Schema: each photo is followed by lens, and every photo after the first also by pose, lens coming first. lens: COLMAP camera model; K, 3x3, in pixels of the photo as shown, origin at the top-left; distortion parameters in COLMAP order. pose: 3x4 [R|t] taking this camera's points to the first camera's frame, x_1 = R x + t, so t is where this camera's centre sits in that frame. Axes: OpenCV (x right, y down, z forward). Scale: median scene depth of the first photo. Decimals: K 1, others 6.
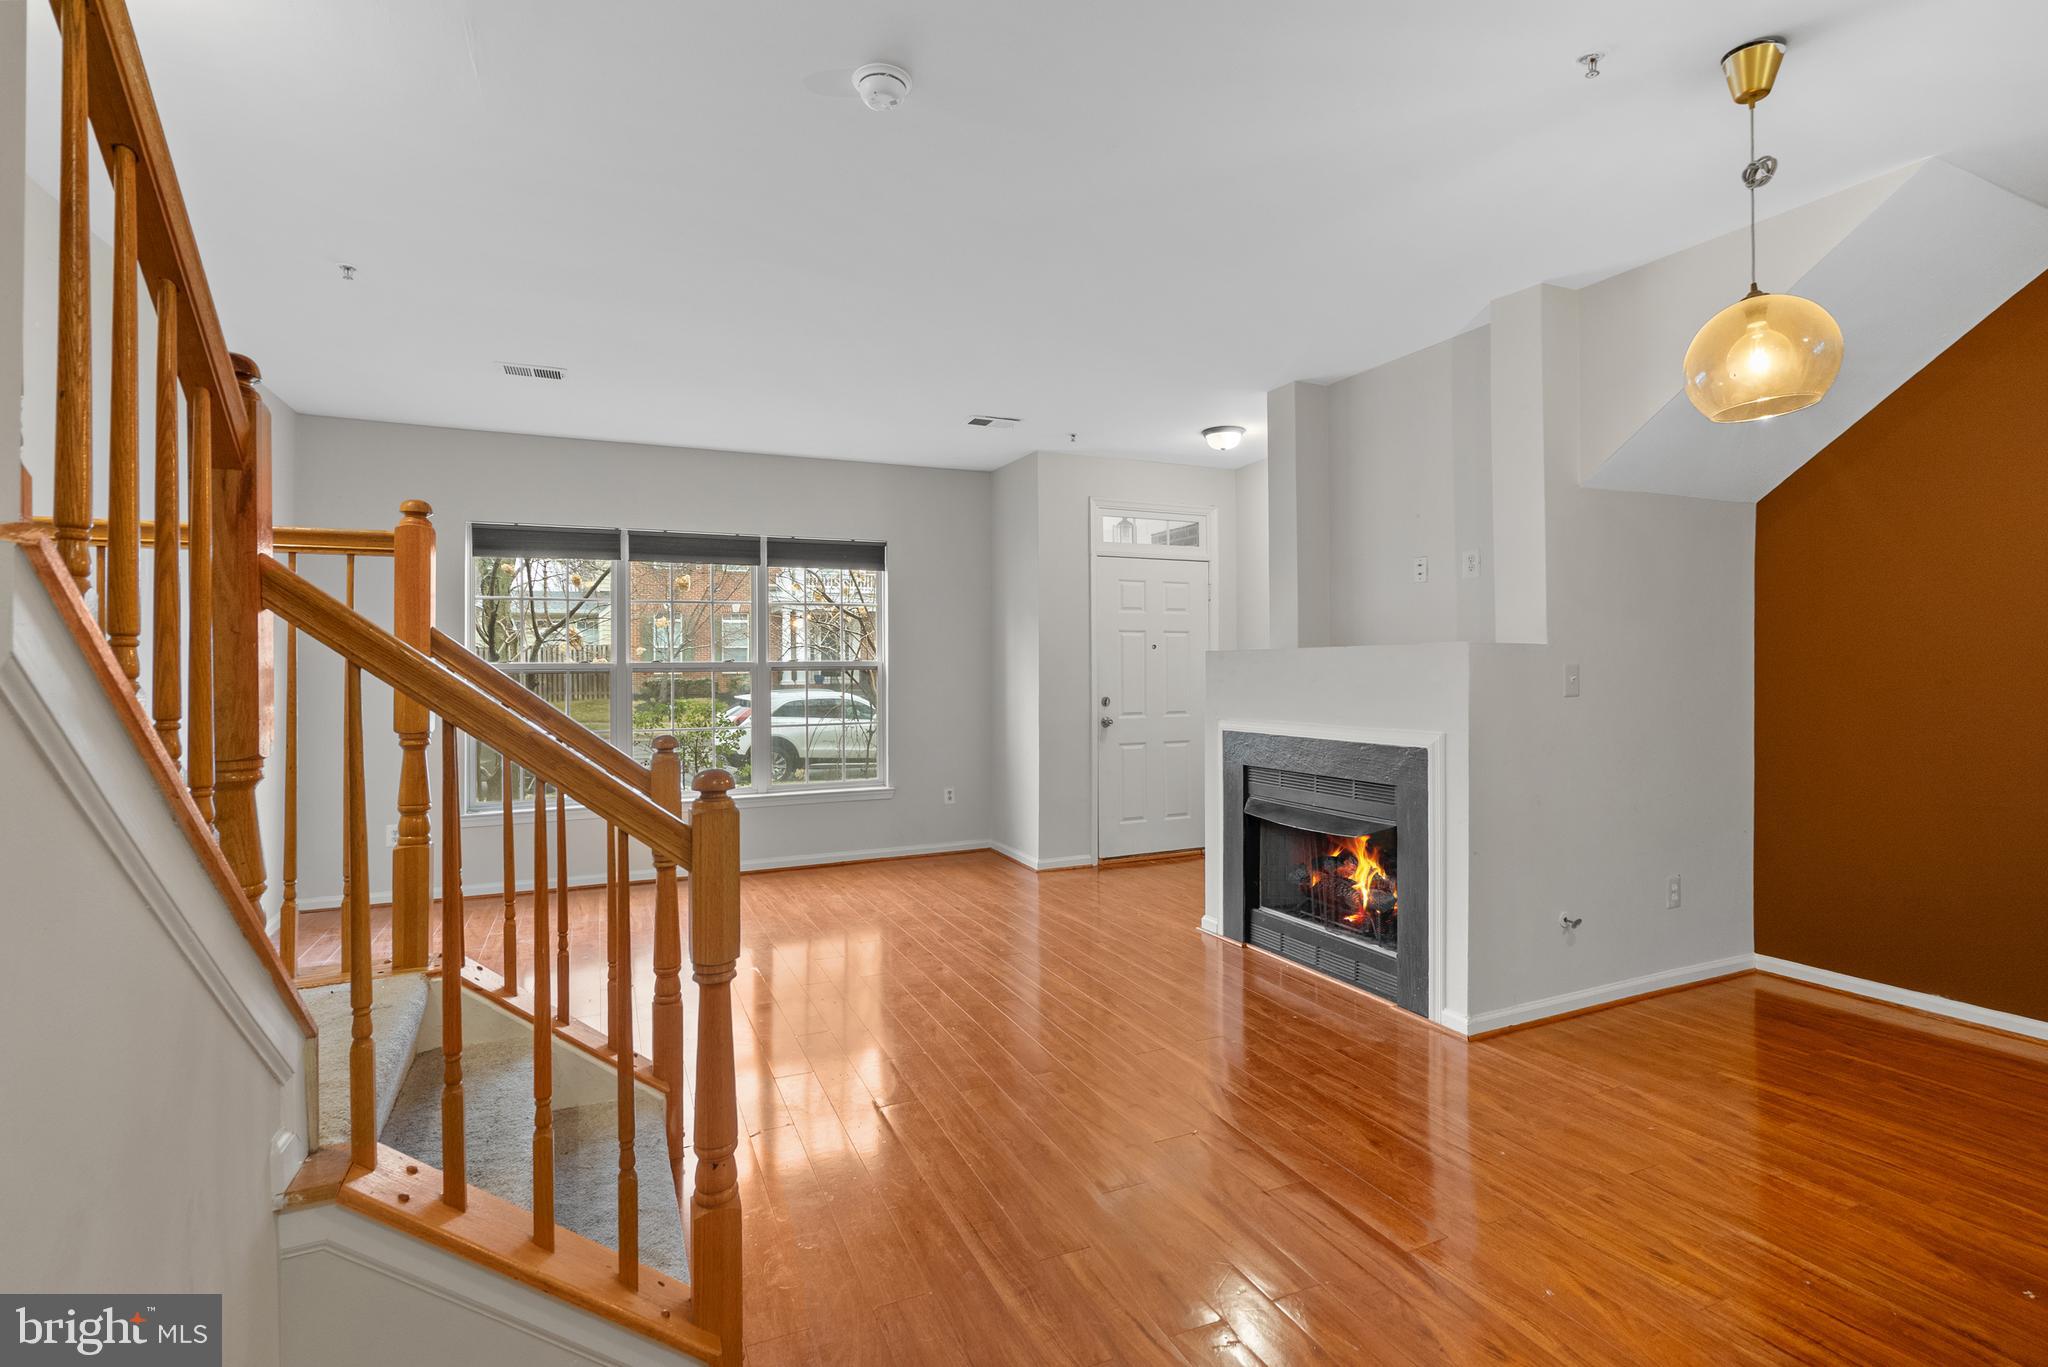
lens RADIAL K [[963.9, 0, 1032.5], [0, 963.9, 668.6], [0, 0, 1]] dist [0.001592, 0.000848]
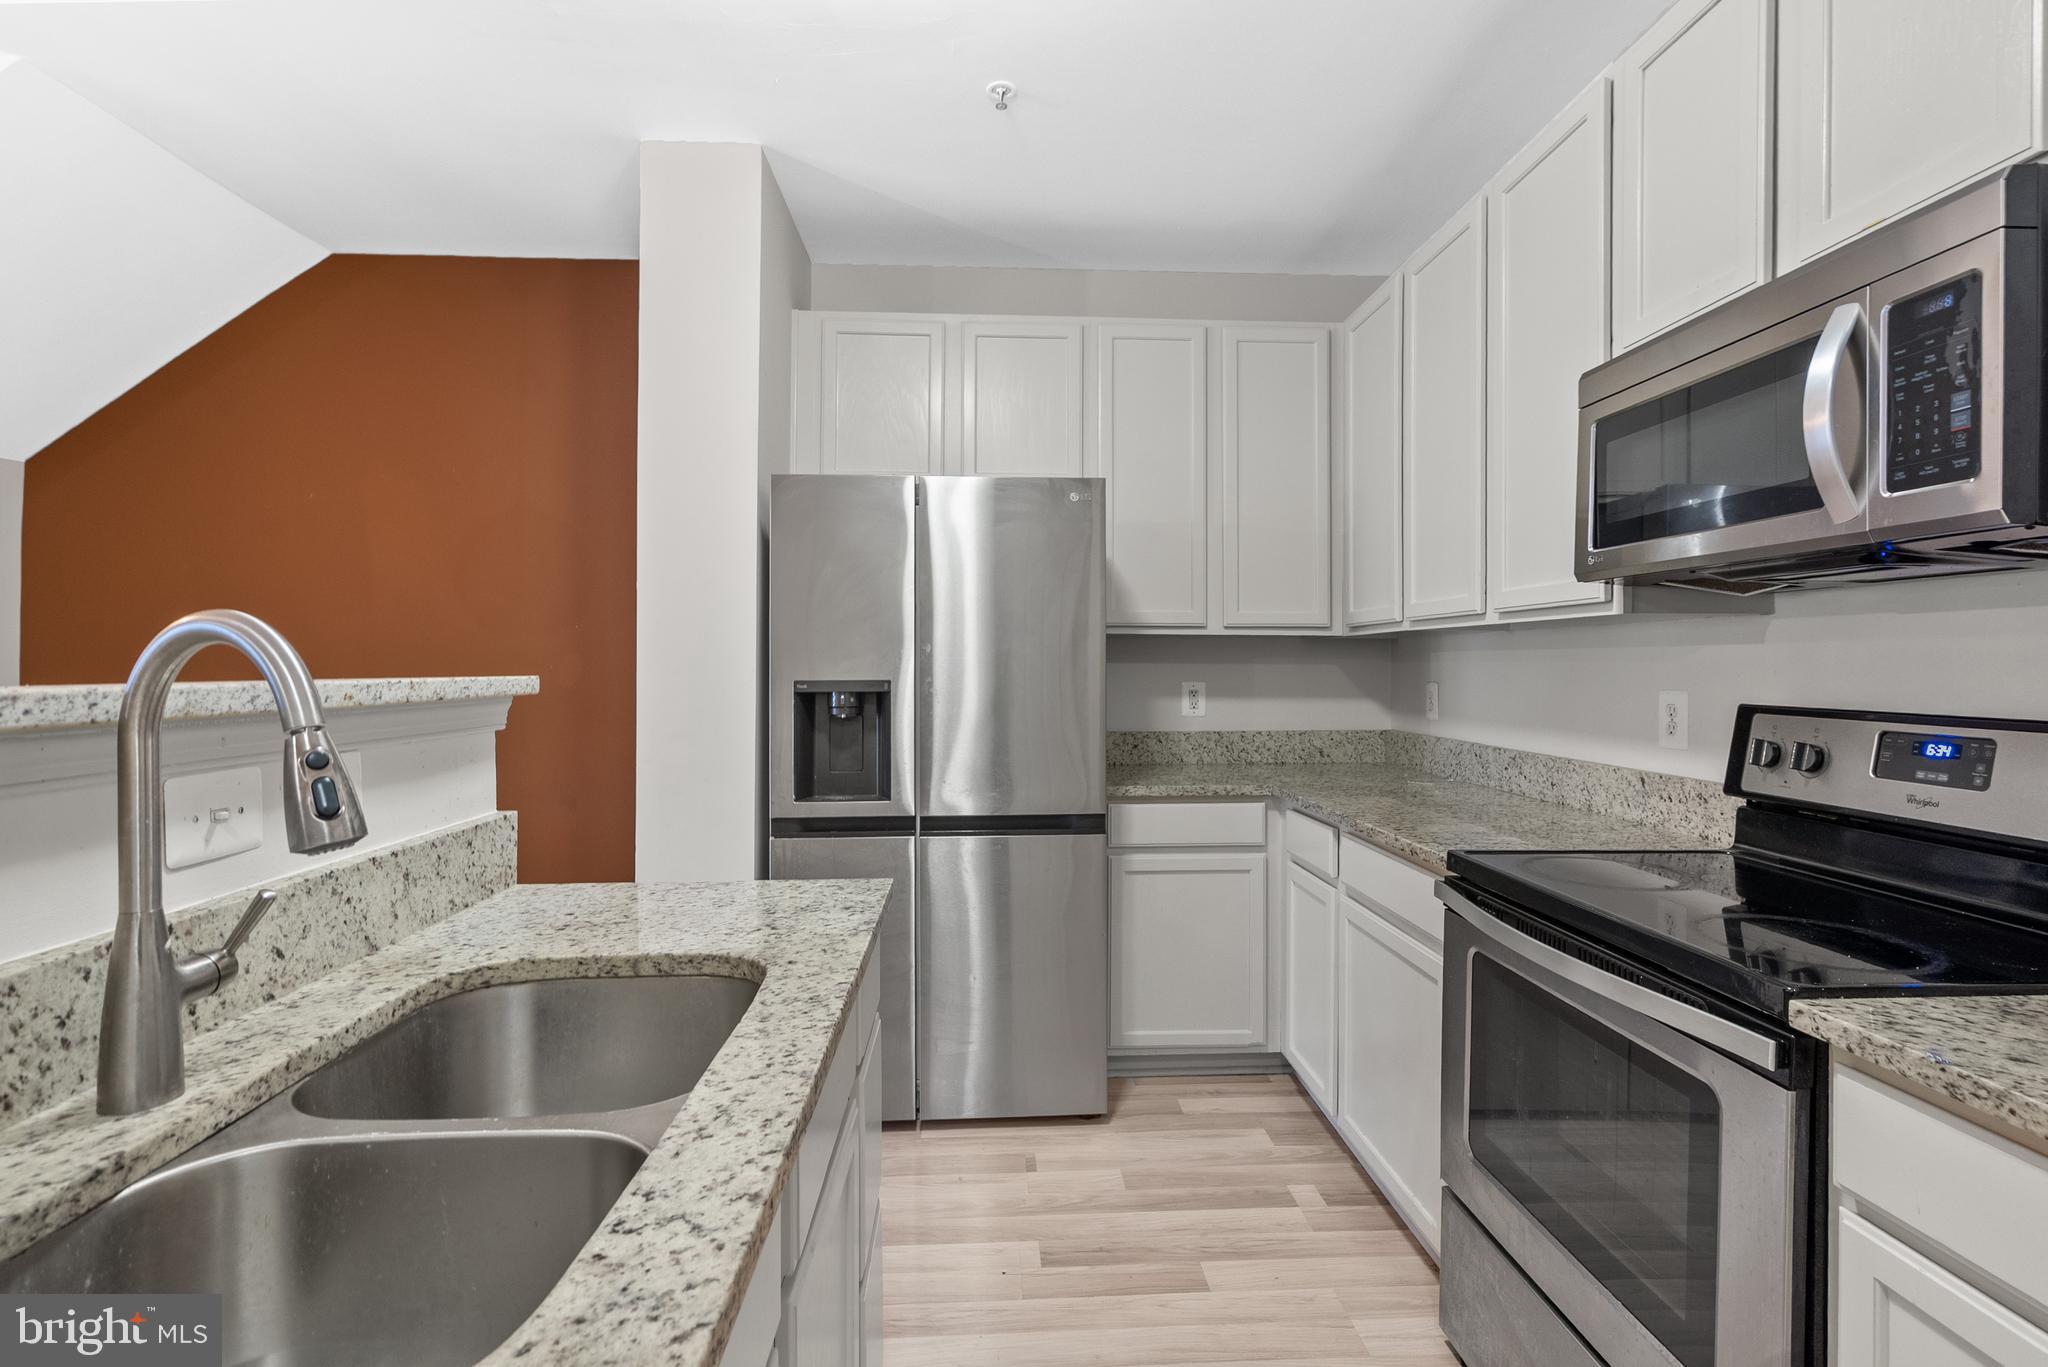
lens RADIAL K [[947.4, 0, 1028.2], [0, 947.4, 660.5], [0, 0, 1]] dist [-0.001851, 0.000077]
pose [[0.383982, 0.009596, 0.923291, 0.339927], [-0.001365, 0.999951, -0.009825, 0.005404], [-0.923340, 0.002512, 0.383976, -0.095949]]
